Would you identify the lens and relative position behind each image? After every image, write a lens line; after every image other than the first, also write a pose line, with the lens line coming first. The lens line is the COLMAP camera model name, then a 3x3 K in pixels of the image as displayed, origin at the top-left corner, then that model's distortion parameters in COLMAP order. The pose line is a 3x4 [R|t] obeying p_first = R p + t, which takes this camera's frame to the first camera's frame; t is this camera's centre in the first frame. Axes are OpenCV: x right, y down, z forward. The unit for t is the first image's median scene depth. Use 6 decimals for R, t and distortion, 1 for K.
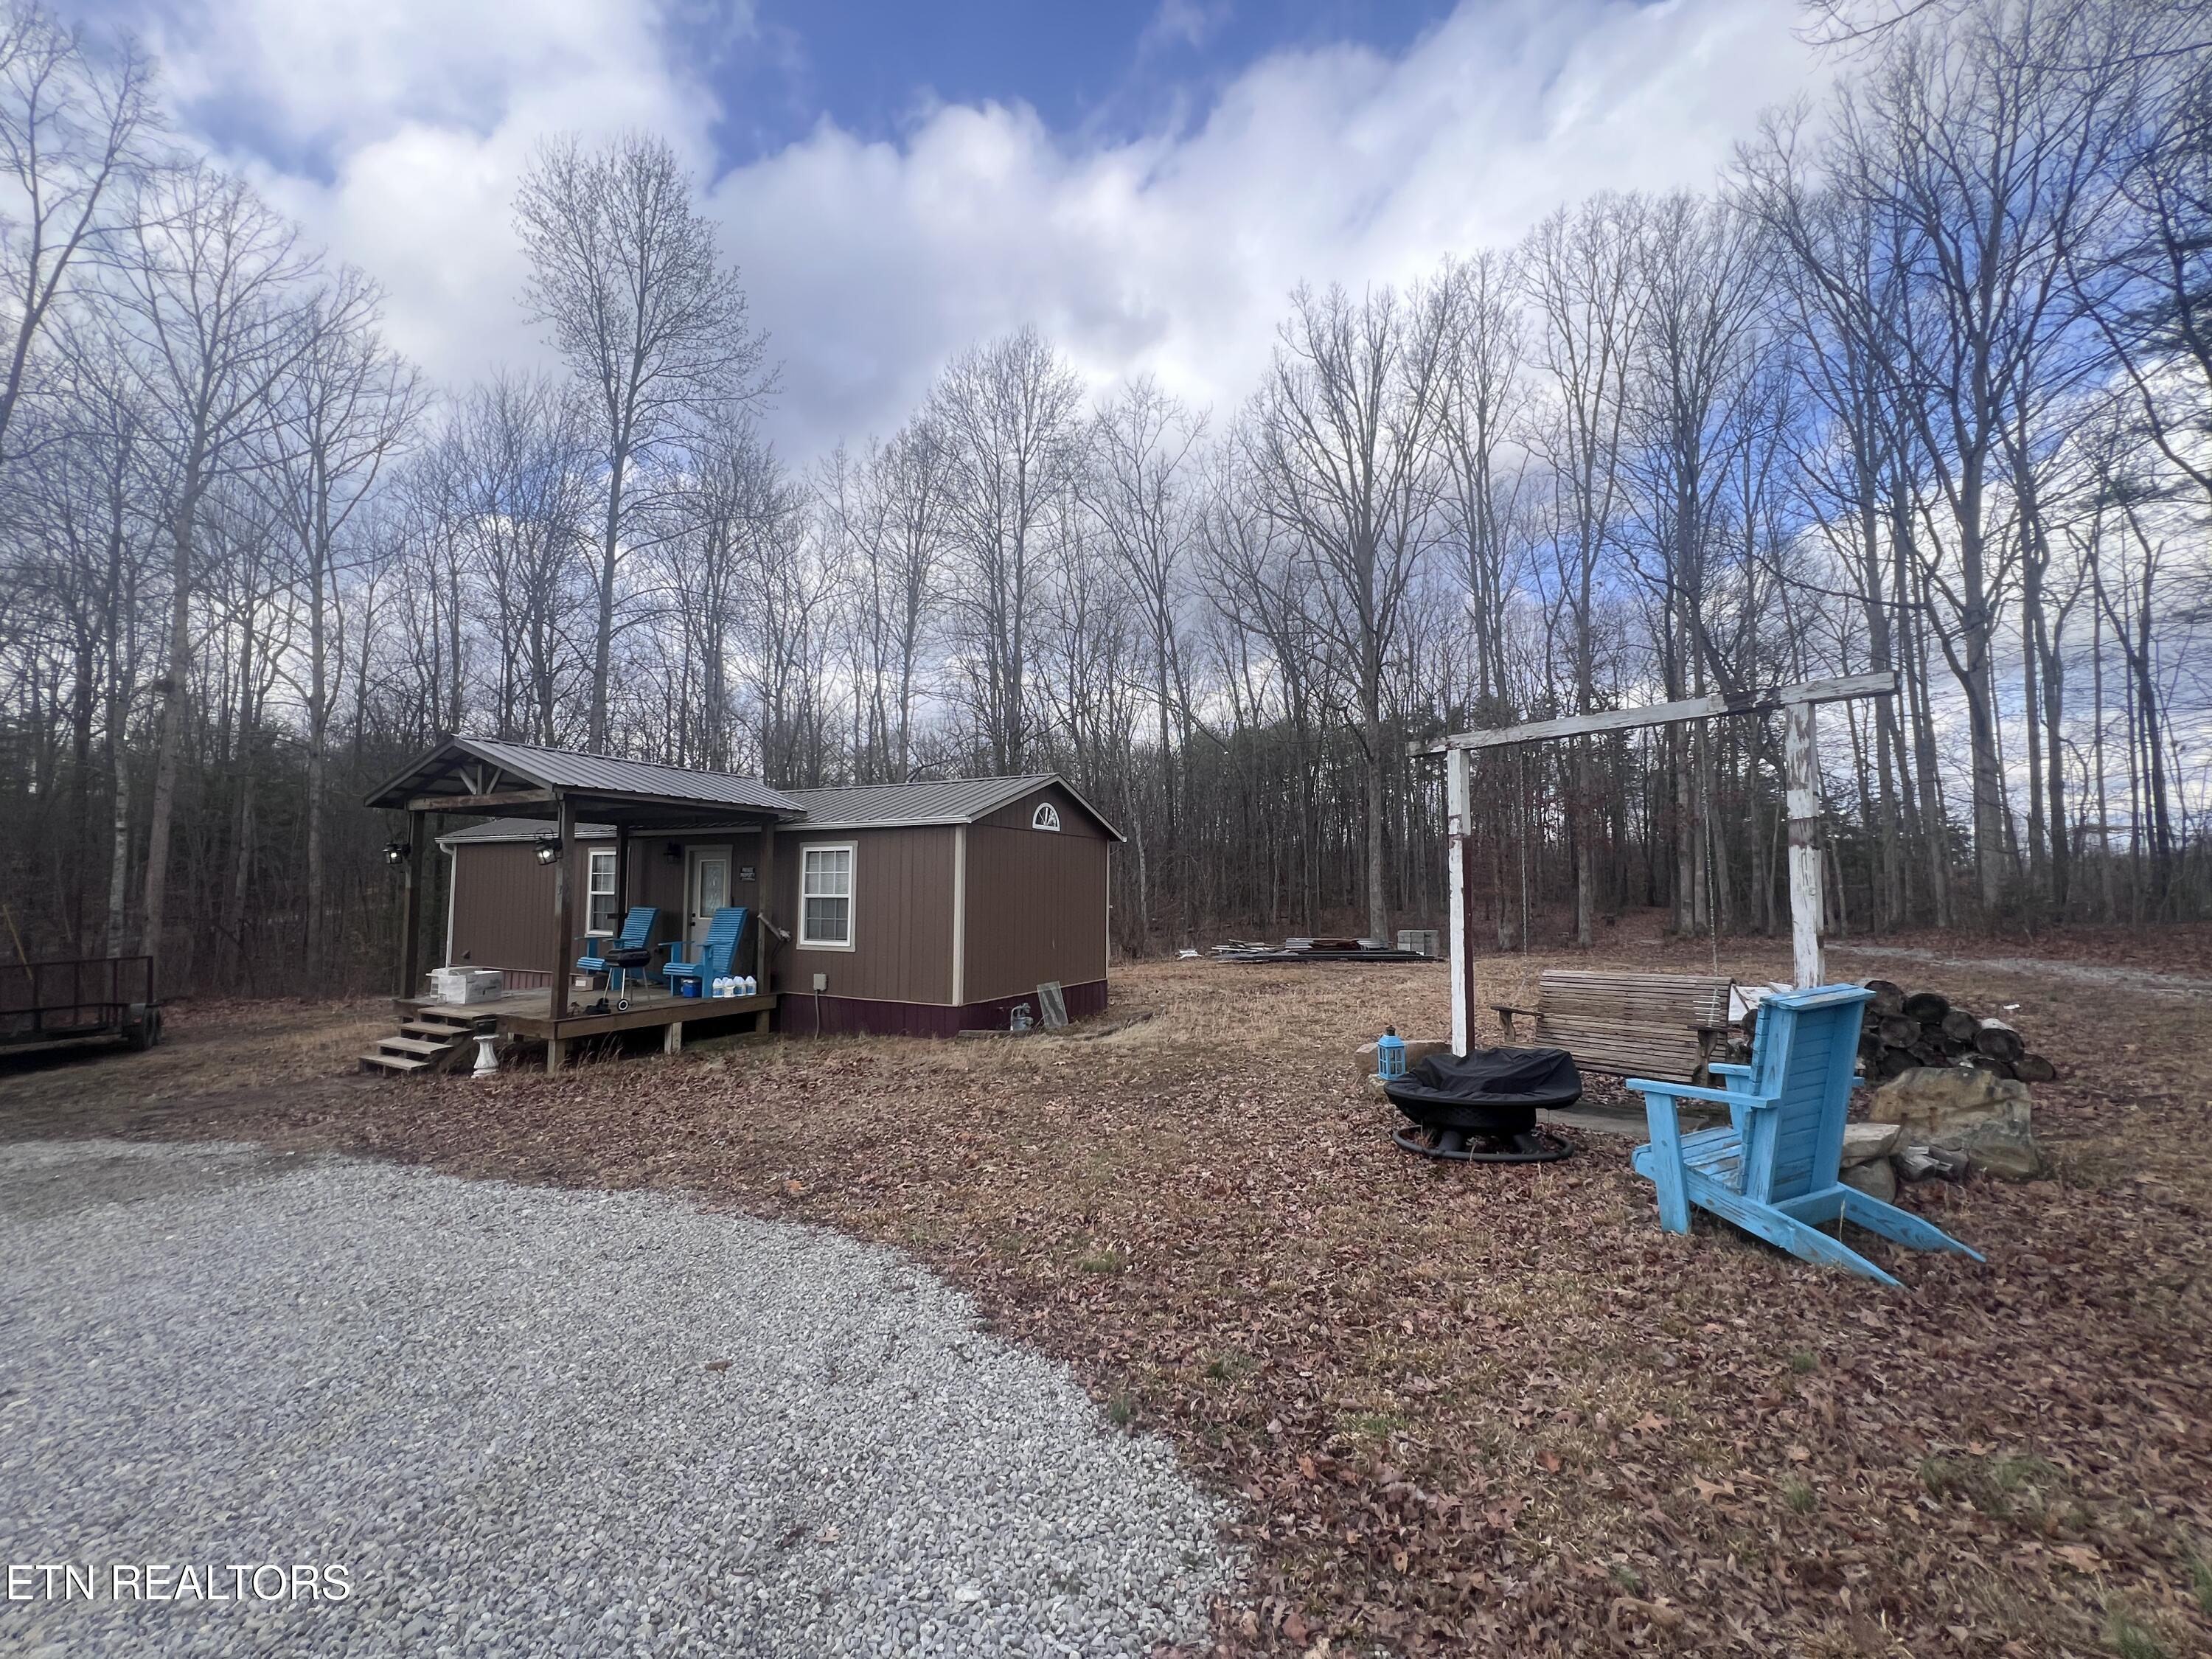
lens RADIAL K [[887.1, 0, 1106.0], [0, 887.1, 829.5], [0, 0, 1]] dist [-0.001487, 0.000249]
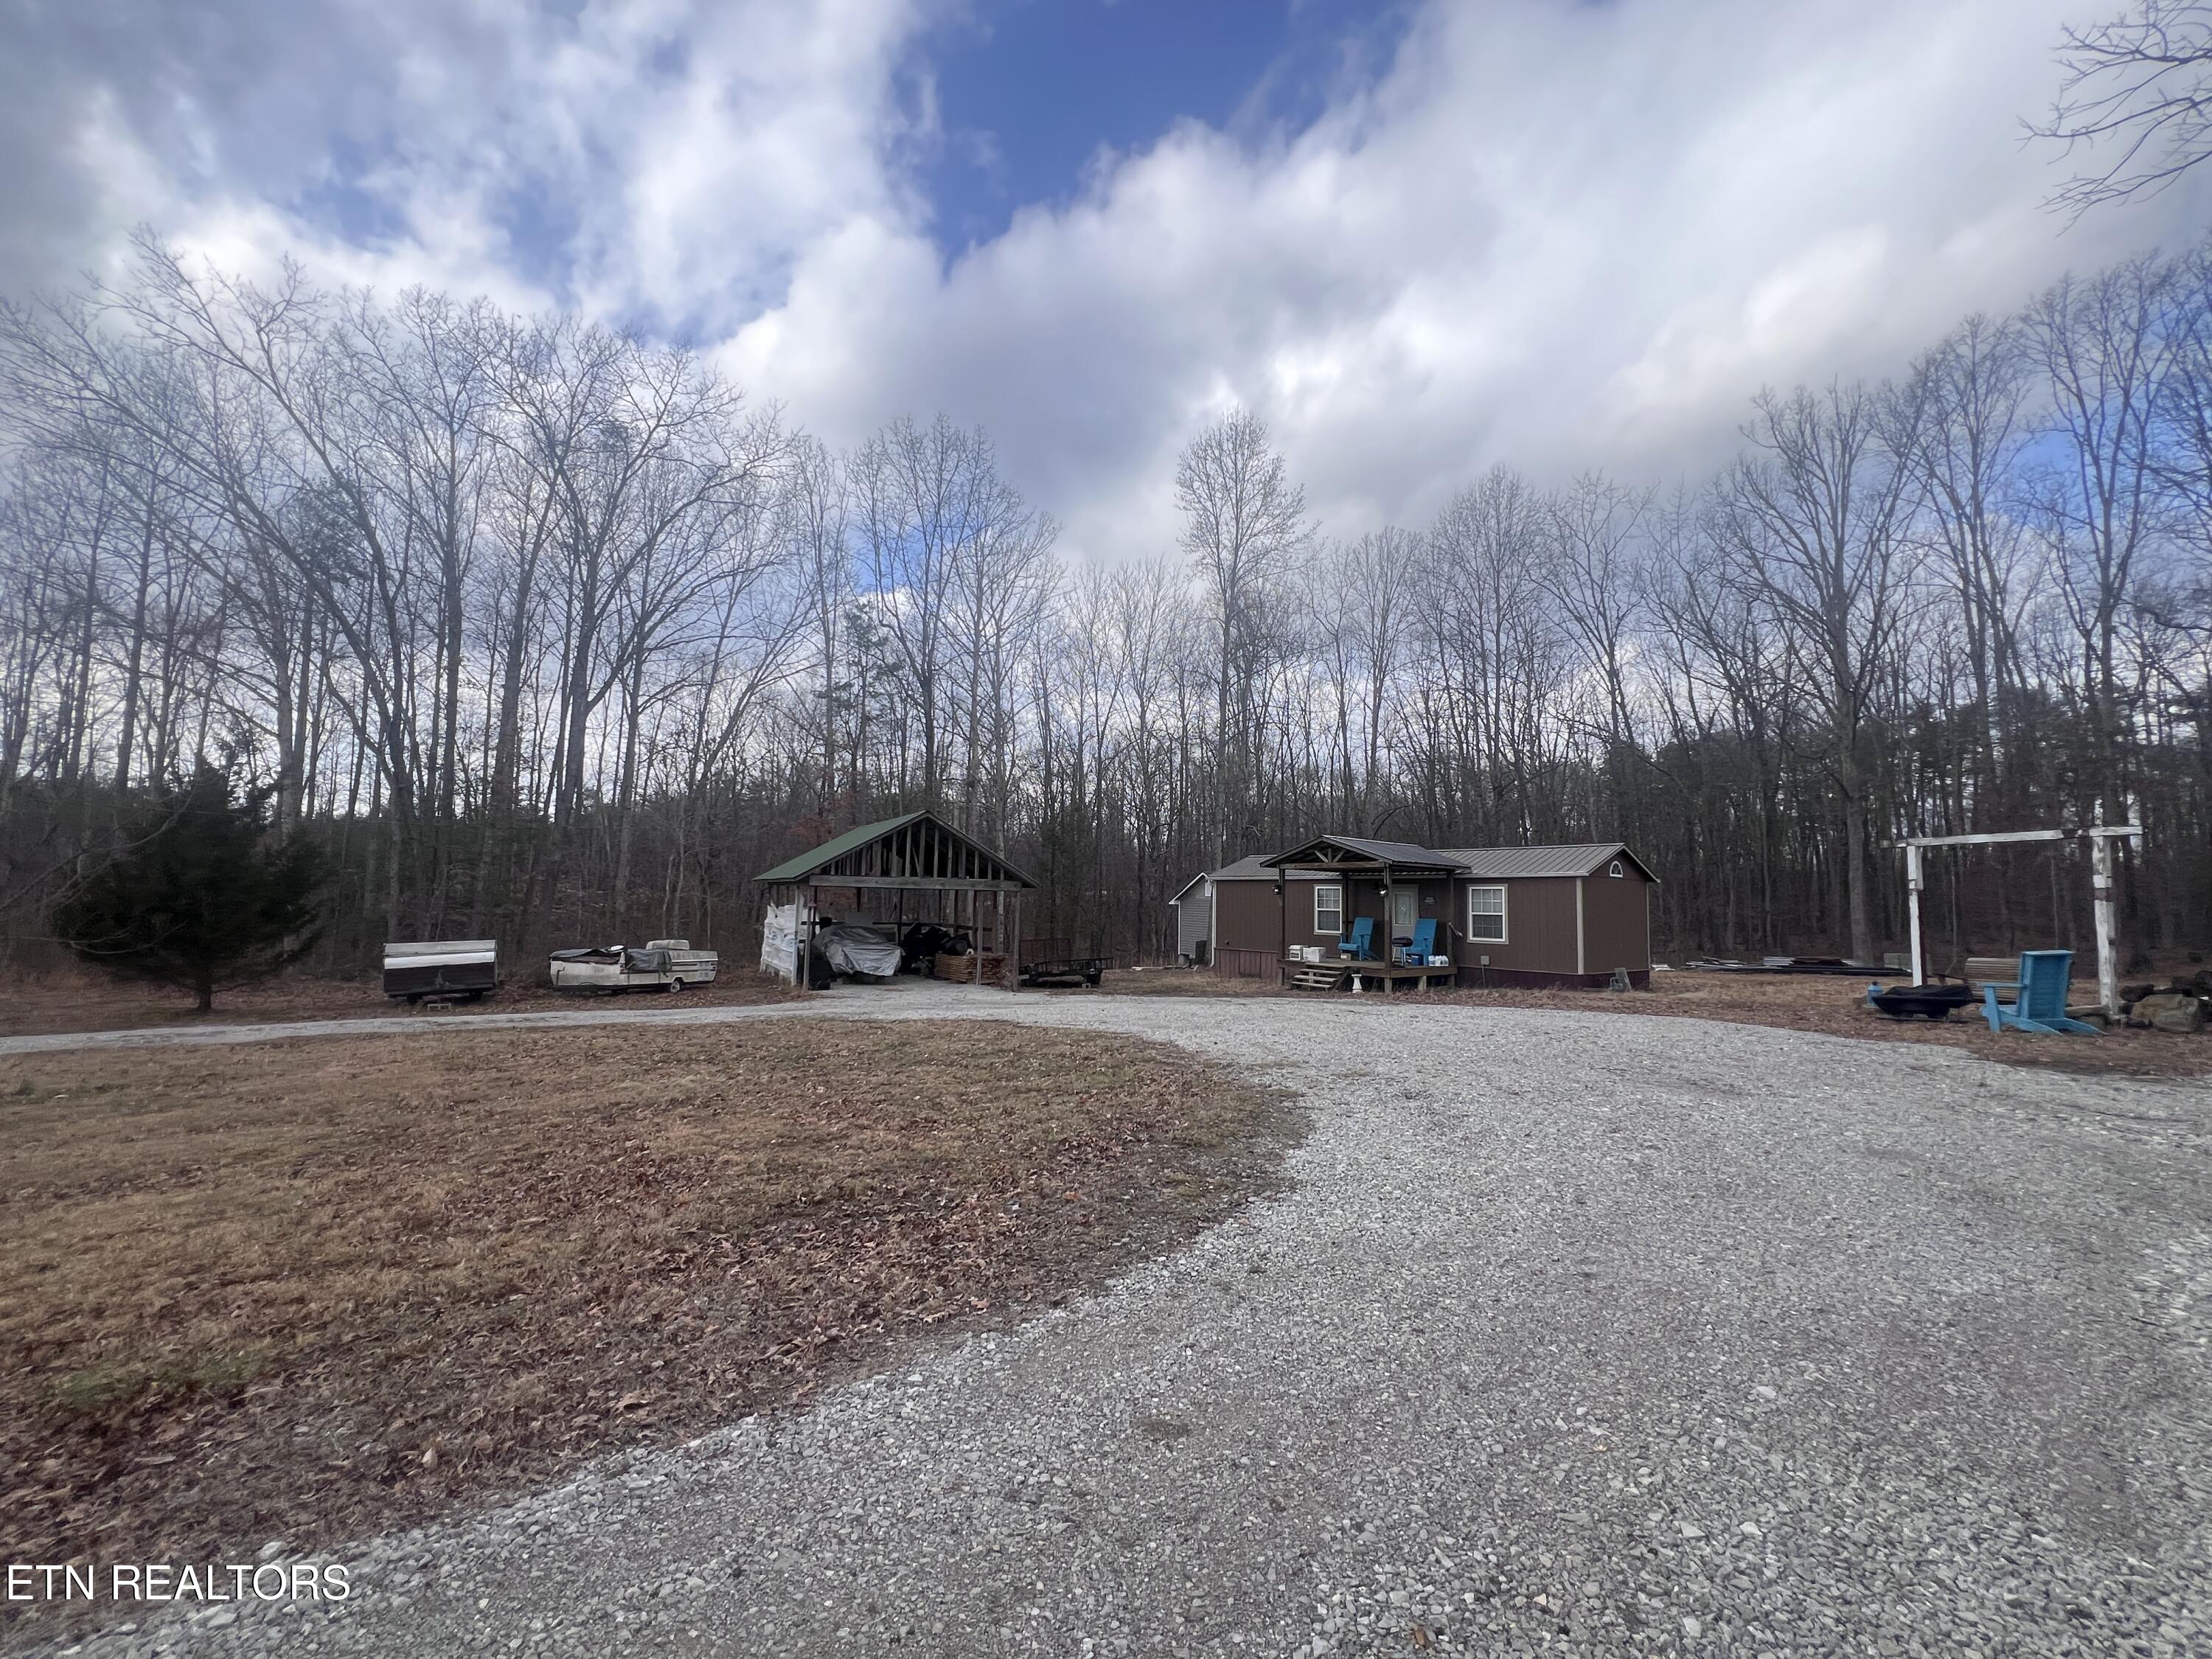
lens RADIAL K [[887.1, 0, 1106.0], [0, 887.1, 829.5], [0, 0, 1]] dist [-0.001487, 0.000249]
pose [[0.918806, -0.018601, -0.394272, -0.308865], [0.010819, 0.999700, -0.021952, -0.066331], [0.394562, 0.015904, 0.918732, -0.986144]]
